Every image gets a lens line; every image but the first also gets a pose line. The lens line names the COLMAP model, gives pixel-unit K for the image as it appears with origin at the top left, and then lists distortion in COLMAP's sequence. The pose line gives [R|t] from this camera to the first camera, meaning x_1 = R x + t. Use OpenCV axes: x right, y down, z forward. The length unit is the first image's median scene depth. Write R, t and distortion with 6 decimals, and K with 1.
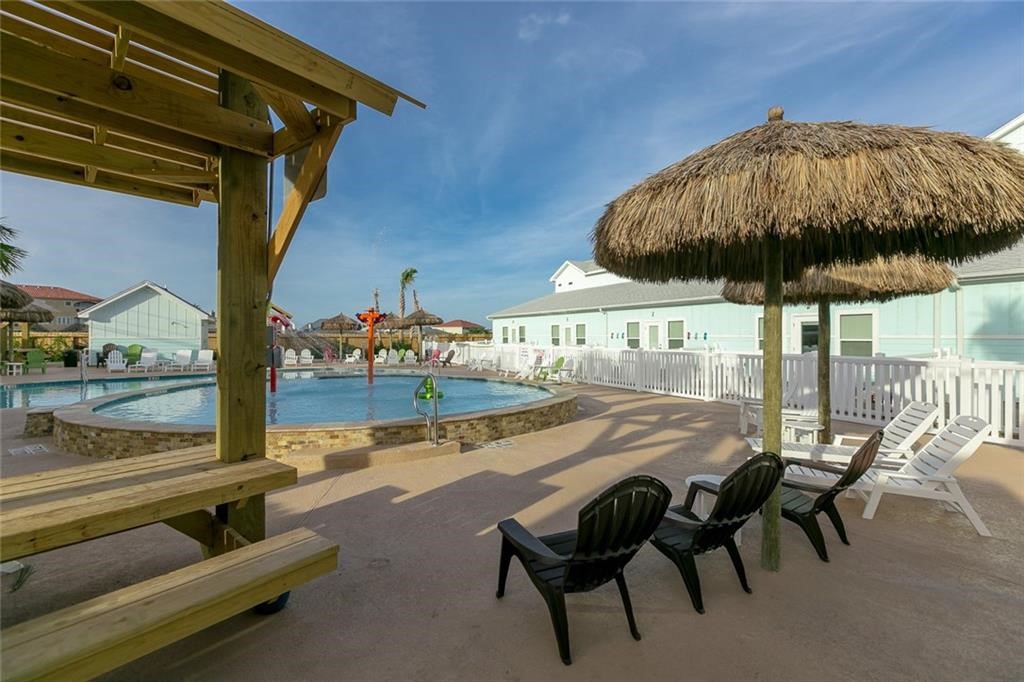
lens RADIAL K [[457.7, 0, 517.0], [0, 457.7, 337.9], [0, 0, 1]] dist [-0.000532, 0.000543]
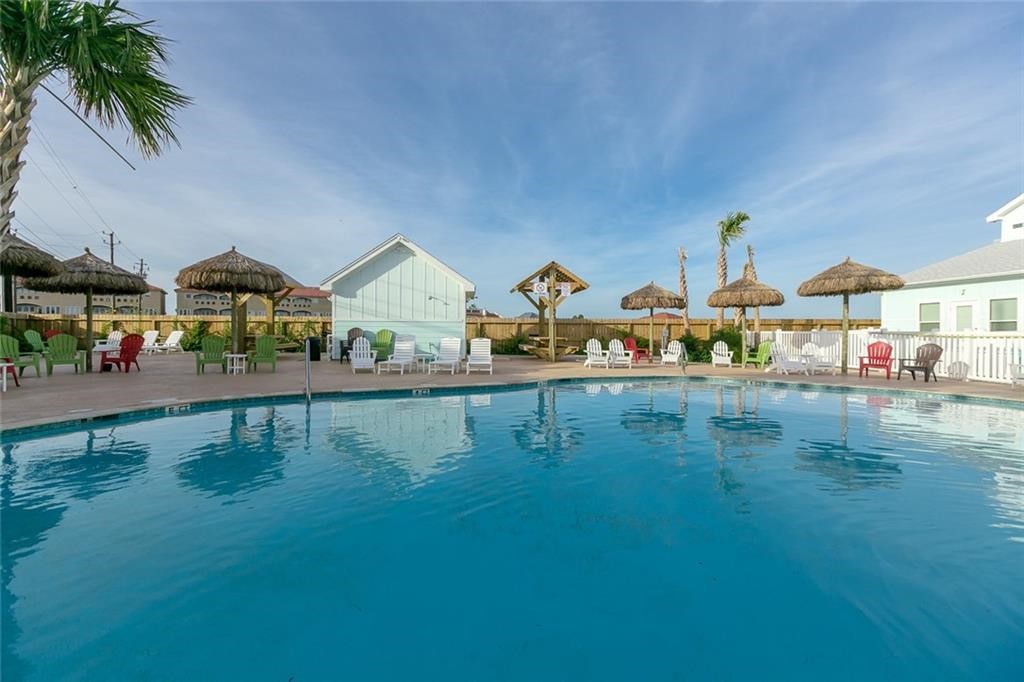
lens RADIAL K [[457.7, 0, 512.4], [0, 457.7, 337.0], [0, 0, 1]] dist [-0.000532, 0.000543]
pose [[0.918273, 0.007301, -0.395880, -0.395291], [-0.003352, 0.999938, 0.010664, 0.017490], [0.395933, -0.008465, 0.918240, 0.455365]]
